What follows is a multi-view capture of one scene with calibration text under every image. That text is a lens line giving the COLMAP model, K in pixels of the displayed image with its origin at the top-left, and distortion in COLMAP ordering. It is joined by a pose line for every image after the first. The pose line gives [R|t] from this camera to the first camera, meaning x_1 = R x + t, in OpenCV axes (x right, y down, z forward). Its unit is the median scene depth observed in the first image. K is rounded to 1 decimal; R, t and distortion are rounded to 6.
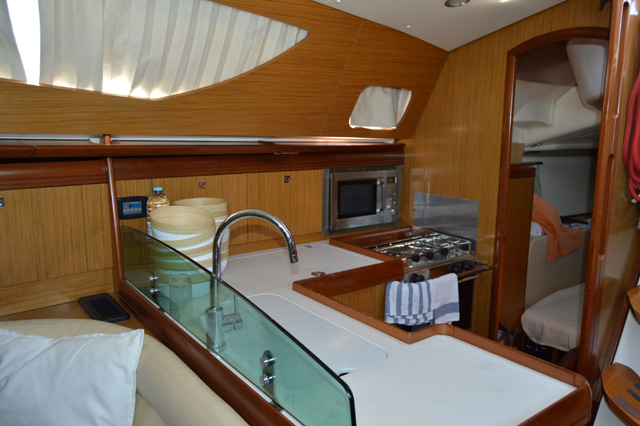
lens RADIAL K [[503.3, 0, 316.7], [0, 503.3, 211.0], [0, 0, 1]] dist [-0.005784, -0.005073]
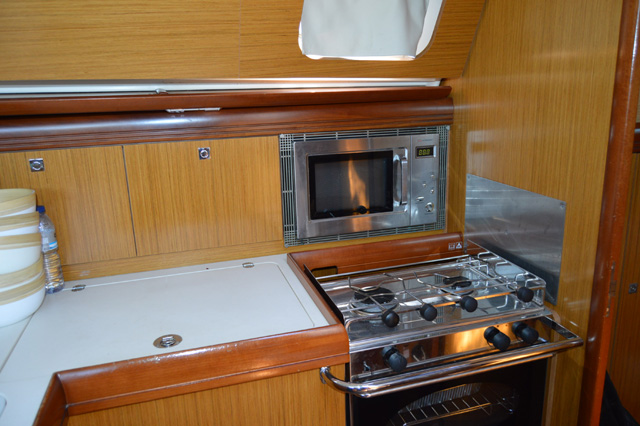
lens RADIAL K [[503.3, 0, 323.4], [0, 503.3, 215.0], [0, 0, 1]] dist [-0.005784, -0.005073]
pose [[0.943921, 0.044732, -0.327128, 0.236462], [-0.014423, 0.995420, 0.094499, -0.043568], [0.329857, -0.084482, 0.940243, 0.426550]]
